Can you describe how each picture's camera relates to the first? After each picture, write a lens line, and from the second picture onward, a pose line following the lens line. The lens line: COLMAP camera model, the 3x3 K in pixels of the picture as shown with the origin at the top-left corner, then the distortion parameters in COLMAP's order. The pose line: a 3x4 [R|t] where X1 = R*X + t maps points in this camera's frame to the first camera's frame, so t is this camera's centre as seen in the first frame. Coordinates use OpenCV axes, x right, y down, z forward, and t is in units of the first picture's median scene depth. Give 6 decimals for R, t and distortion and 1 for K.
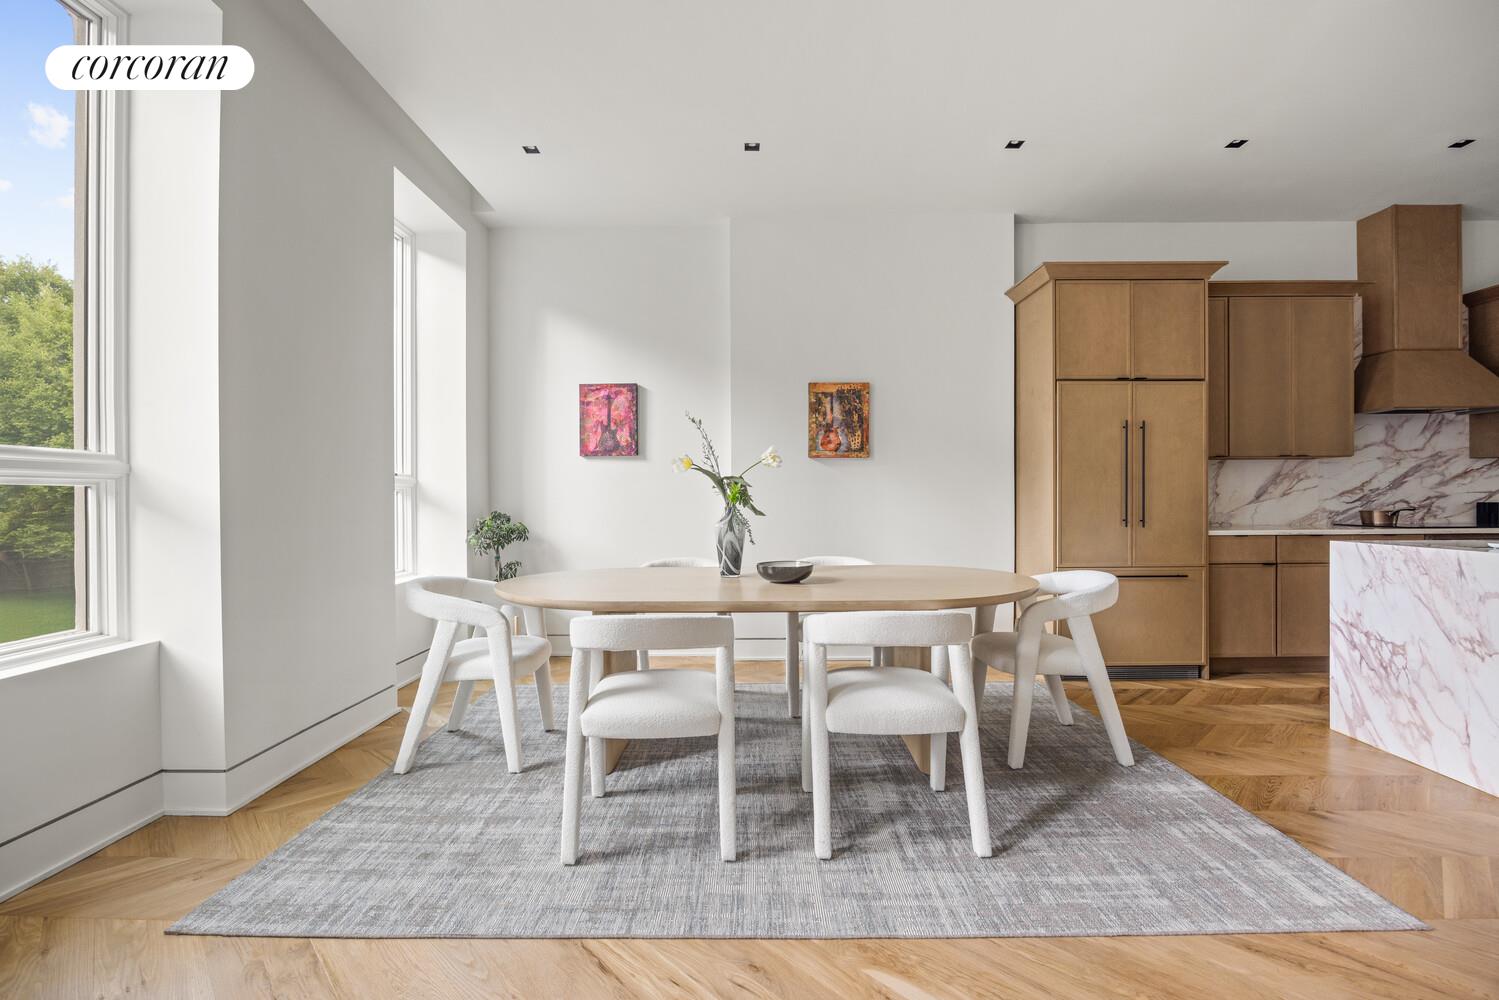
lens RADIAL K [[767.9, 0, 749.5], [0, 767.9, 500.0], [0, 0, 1]] dist [-0.012964, -0.000198]
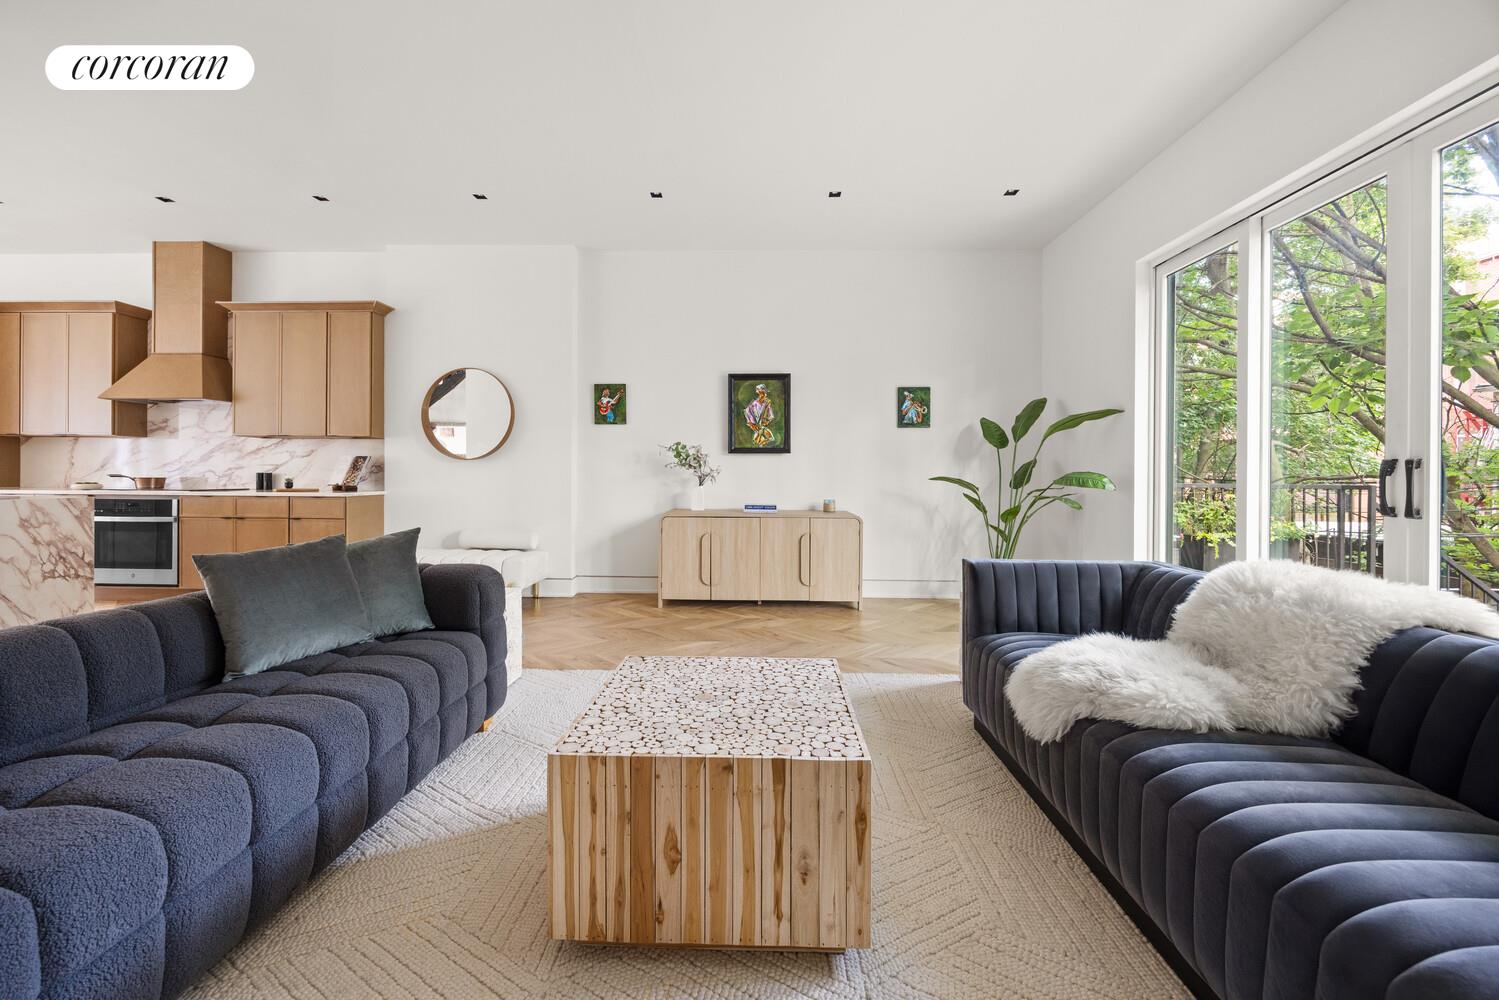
lens RADIAL K [[599.0, 0, 748.3], [0, 599.0, 467.0], [0, 0, 1]] dist [0.000435, 0.000056]
pose [[0.999577, 0.013485, -0.025750, 1.795555], [-0.013639, 0.999890, -0.005834, -0.012027], [0.025668, 0.006183, 0.999651, 0.011171]]
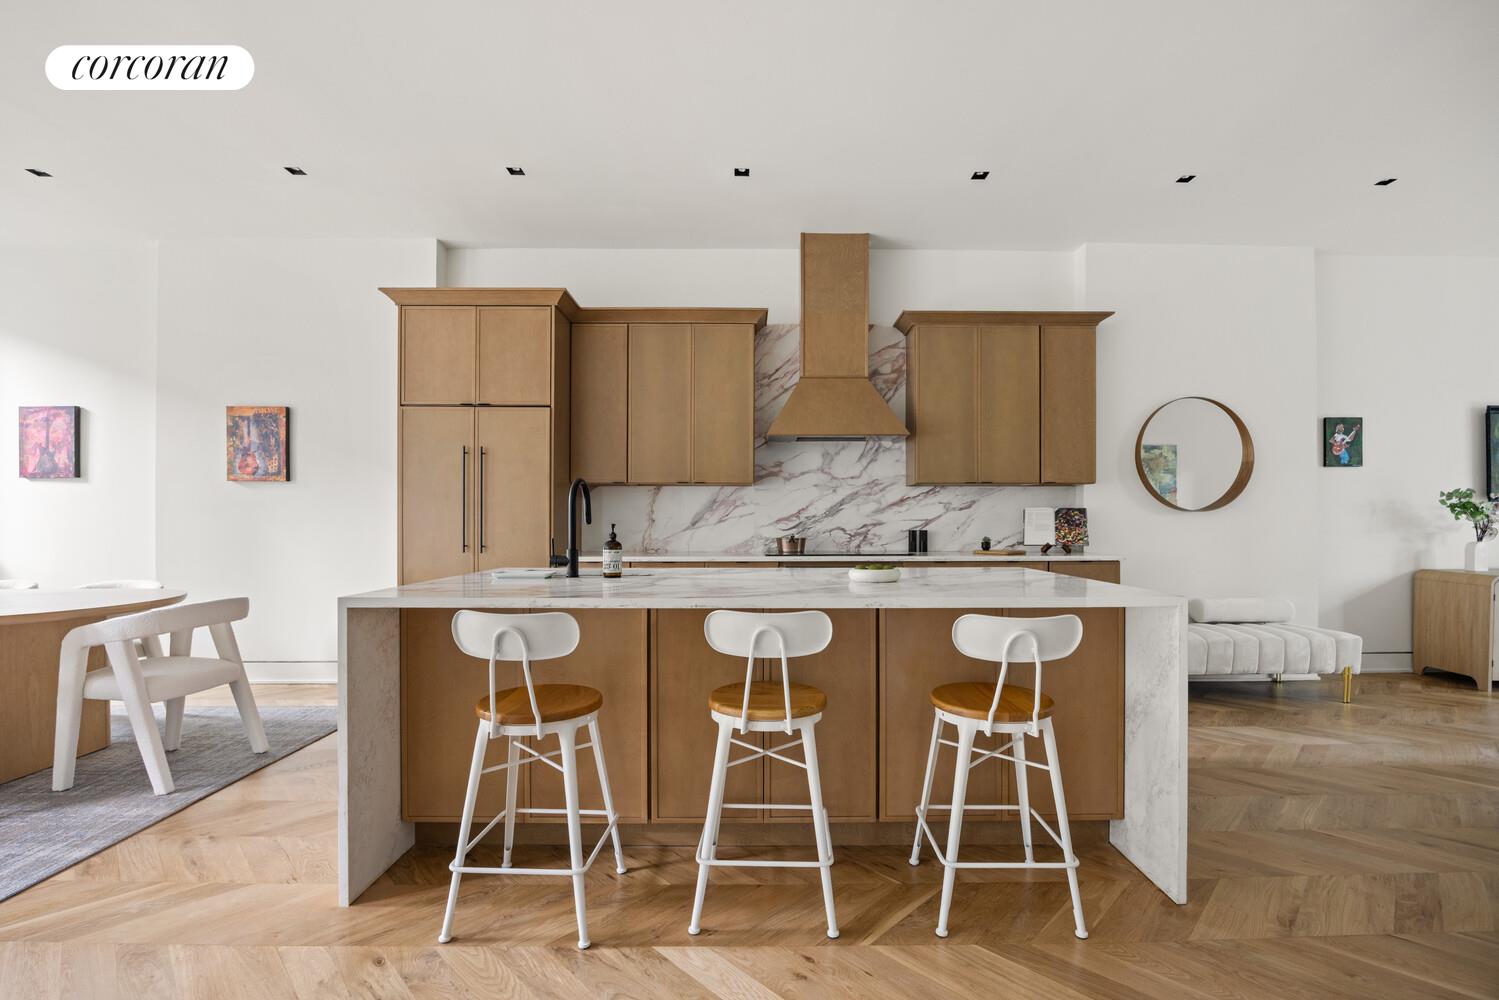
lens RADIAL K [[758.0, 0, 749.5], [0, 758.0, 500.0], [0, 0, 1]] dist [-0.019564, -0.000429]
pose [[0.999580, 0.006666, 0.028185, 0.714195], [-0.006019, 0.999718, -0.022983, -0.012436], [-0.028330, 0.022804, 0.999338, 0.009223]]
